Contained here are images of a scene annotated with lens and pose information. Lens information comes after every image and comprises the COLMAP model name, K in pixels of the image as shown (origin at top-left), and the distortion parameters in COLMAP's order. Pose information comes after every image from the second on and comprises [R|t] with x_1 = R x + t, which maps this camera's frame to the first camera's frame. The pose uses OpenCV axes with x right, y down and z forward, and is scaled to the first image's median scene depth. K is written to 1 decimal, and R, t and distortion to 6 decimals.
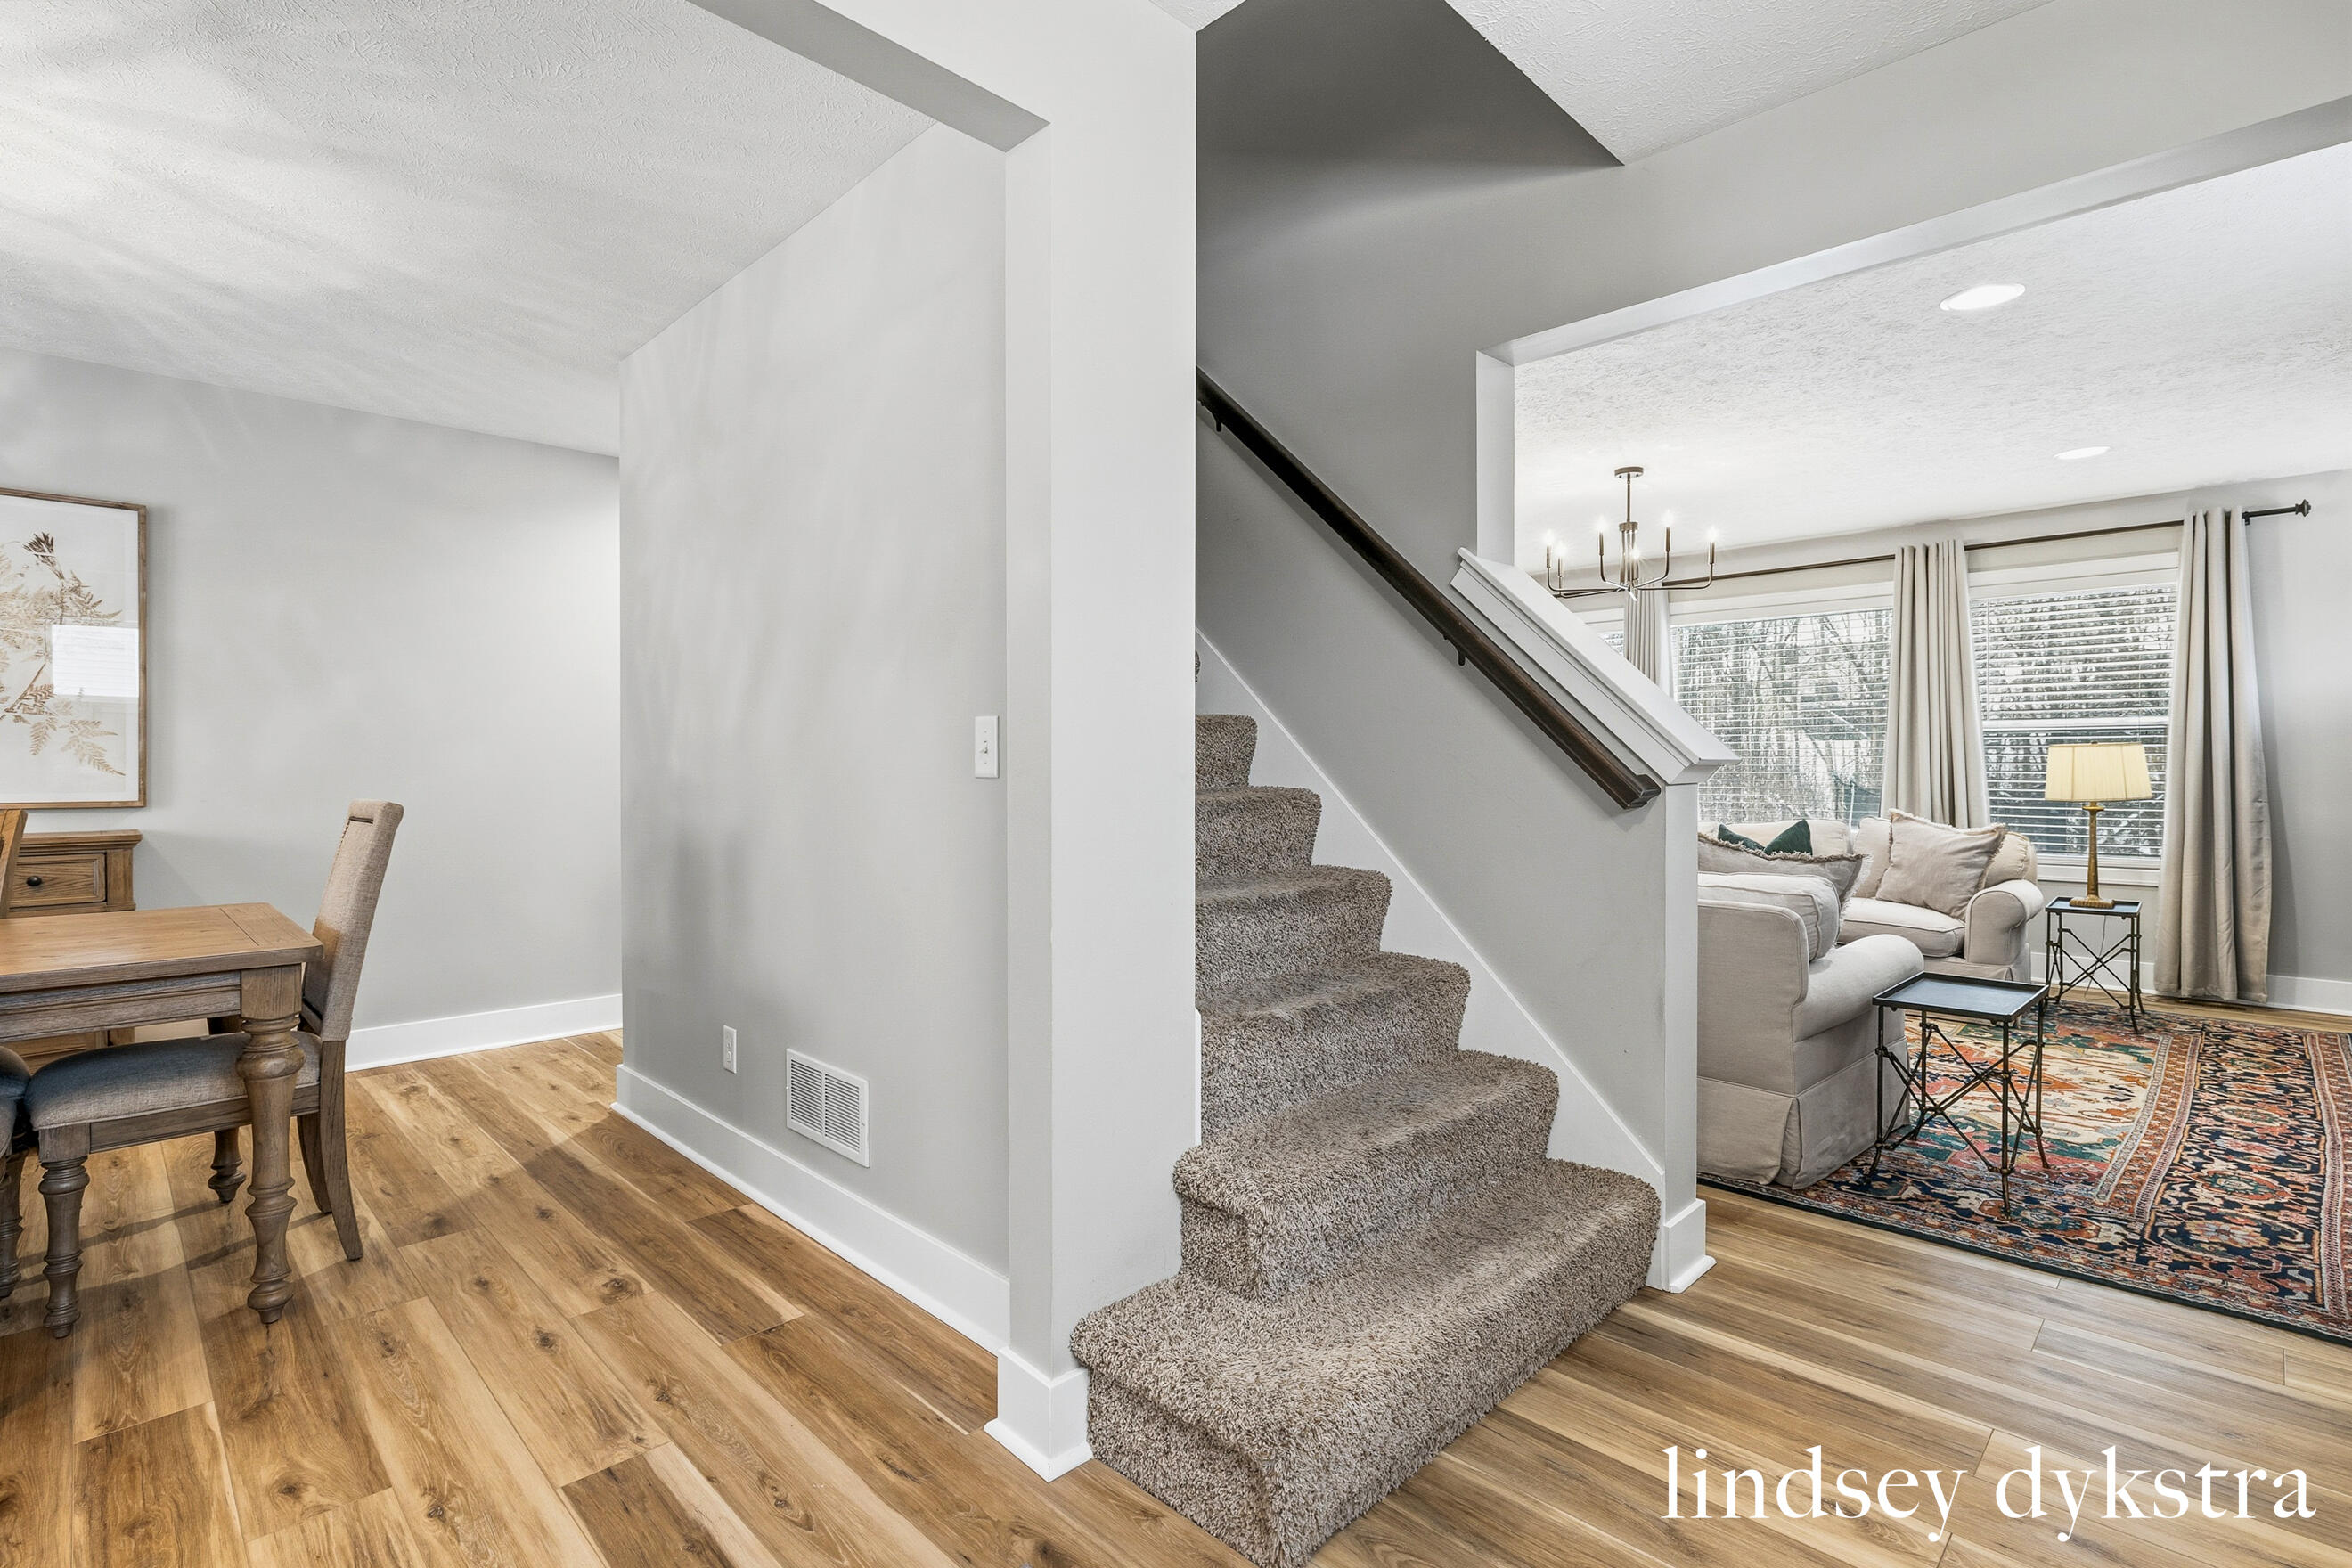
lens RADIAL K [[1123.4, 0, 1186.0], [0, 1123.4, 776.1], [0, 0, 1]] dist [-0.002438, 0.000043]
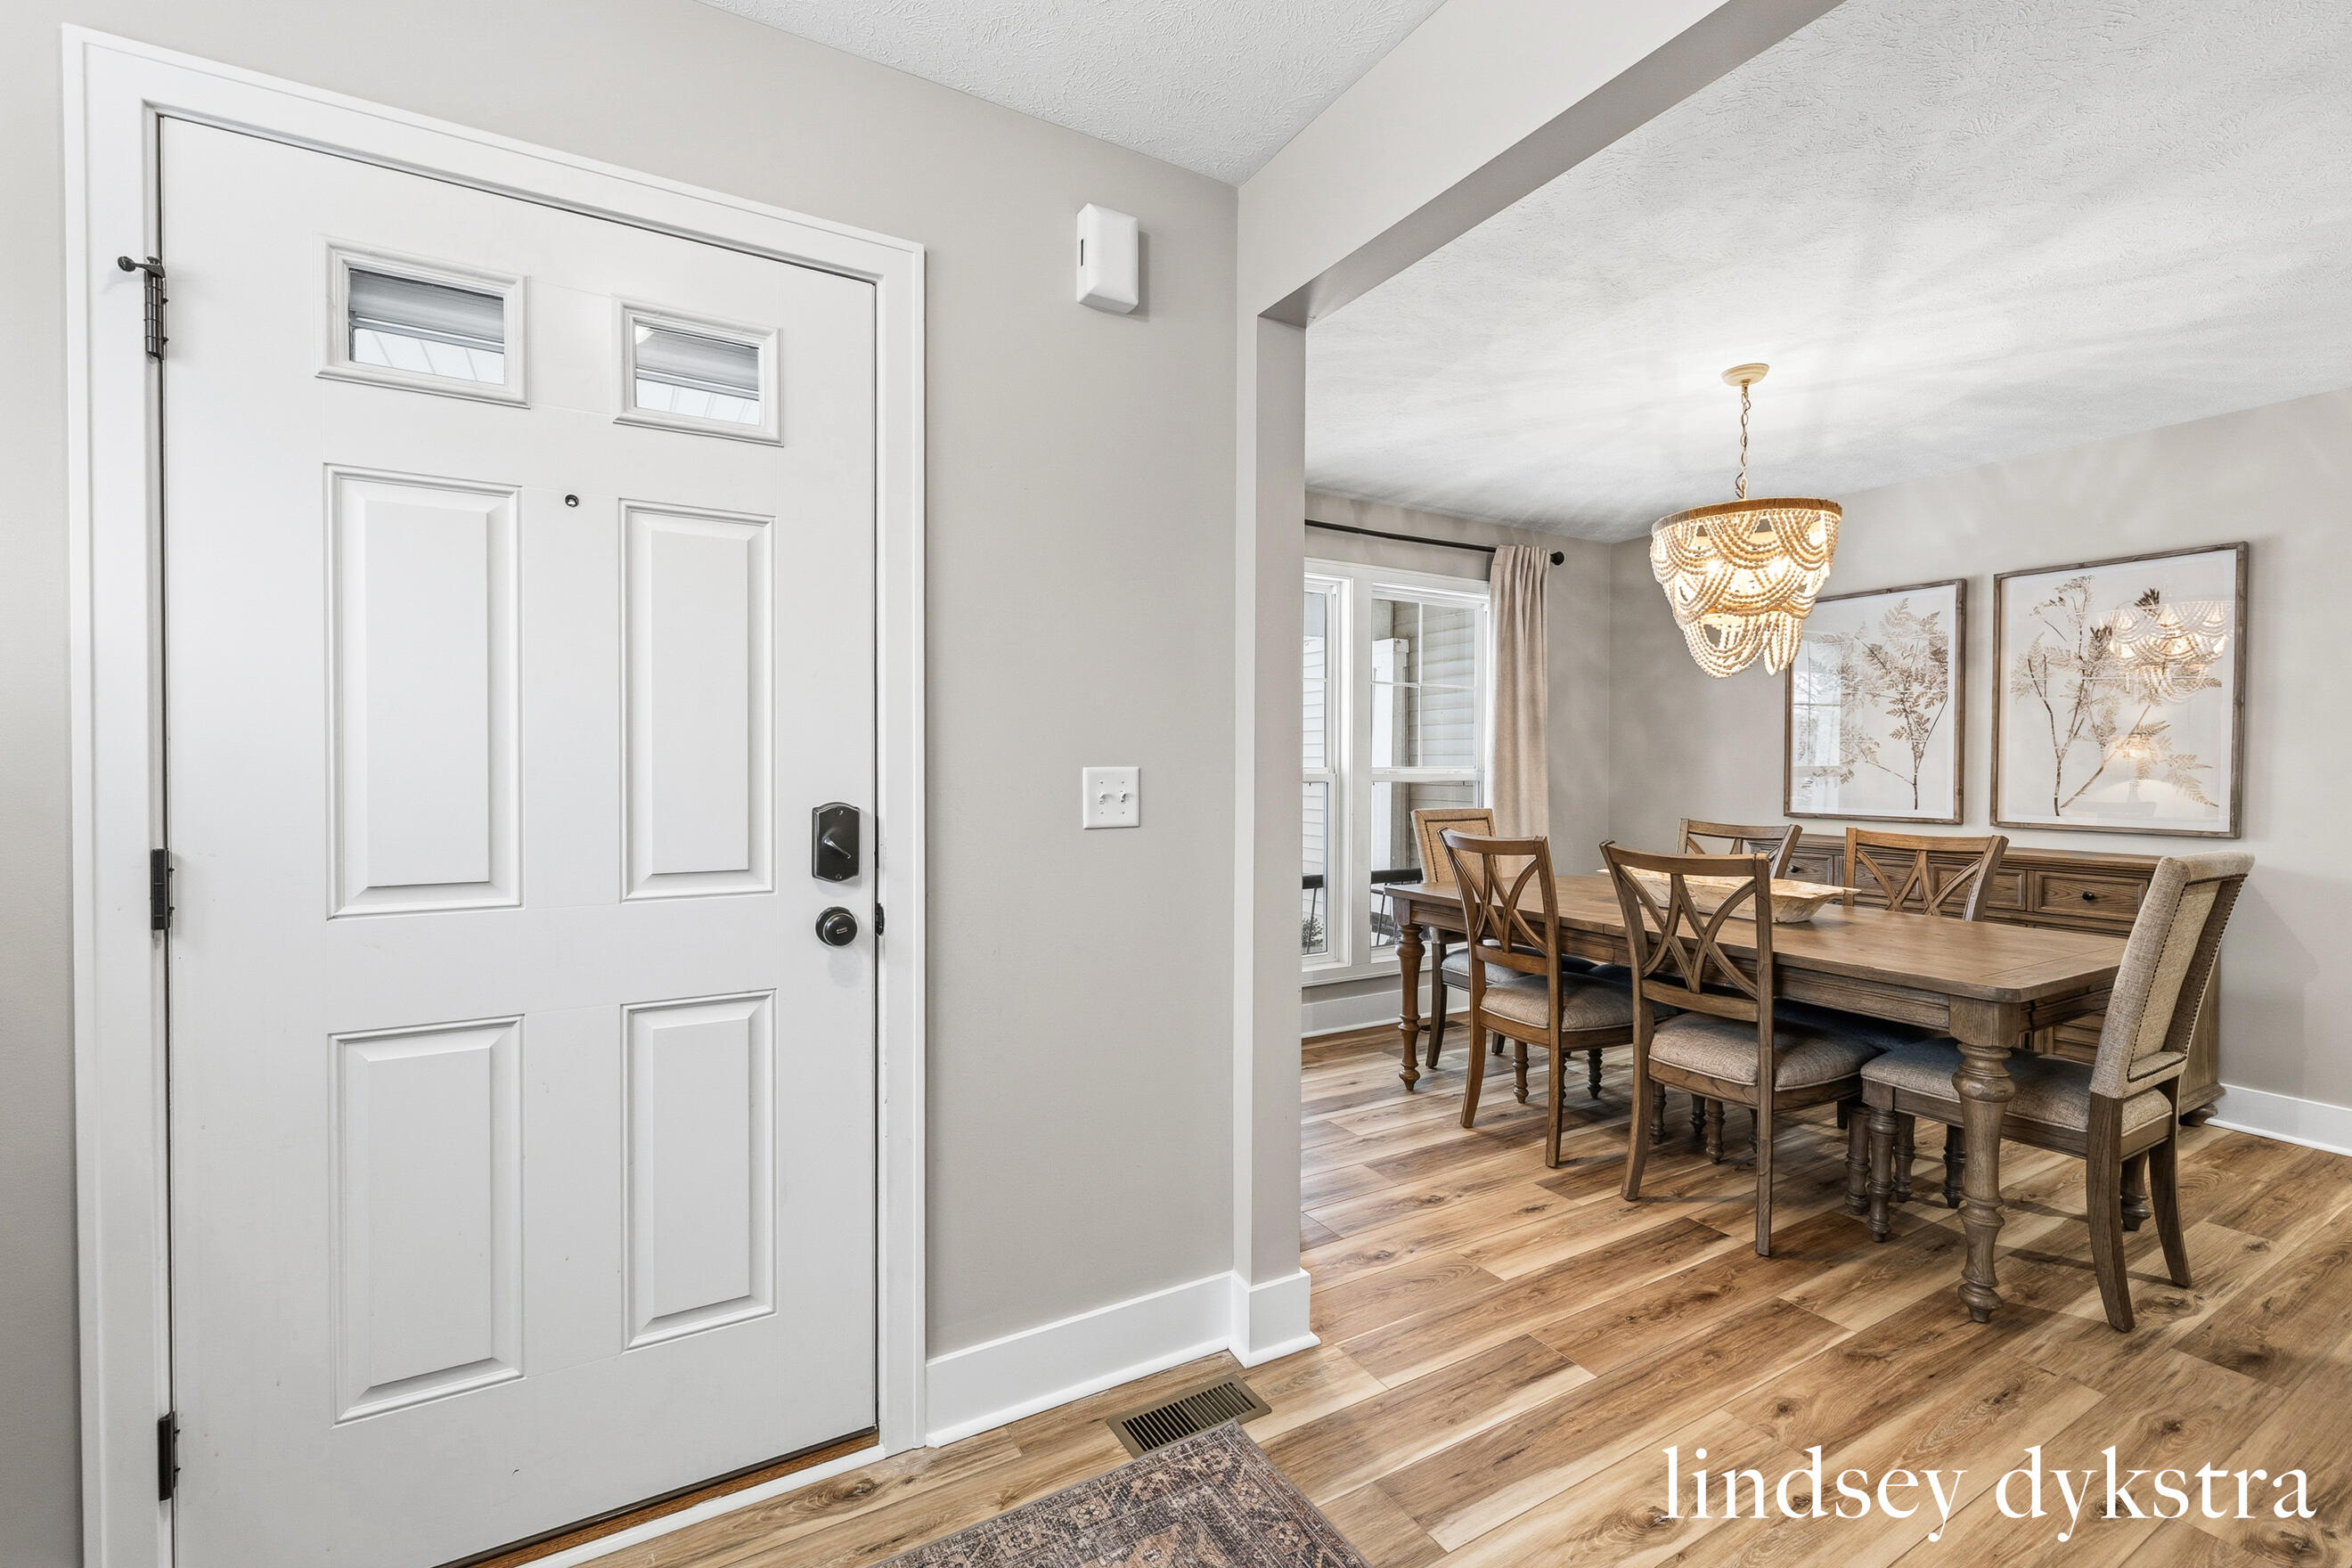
lens RADIAL K [[980.6, 0, 1160.9], [0, 980.6, 777.8], [0, 0, 1]] dist [-0.001518, -0.000109]
pose [[-0.279238, 0.016138, -0.960086, 0.303274], [-0.011046, 0.999739, 0.020017, -0.052012], [0.960158, 0.016195, -0.278987, 0.465152]]
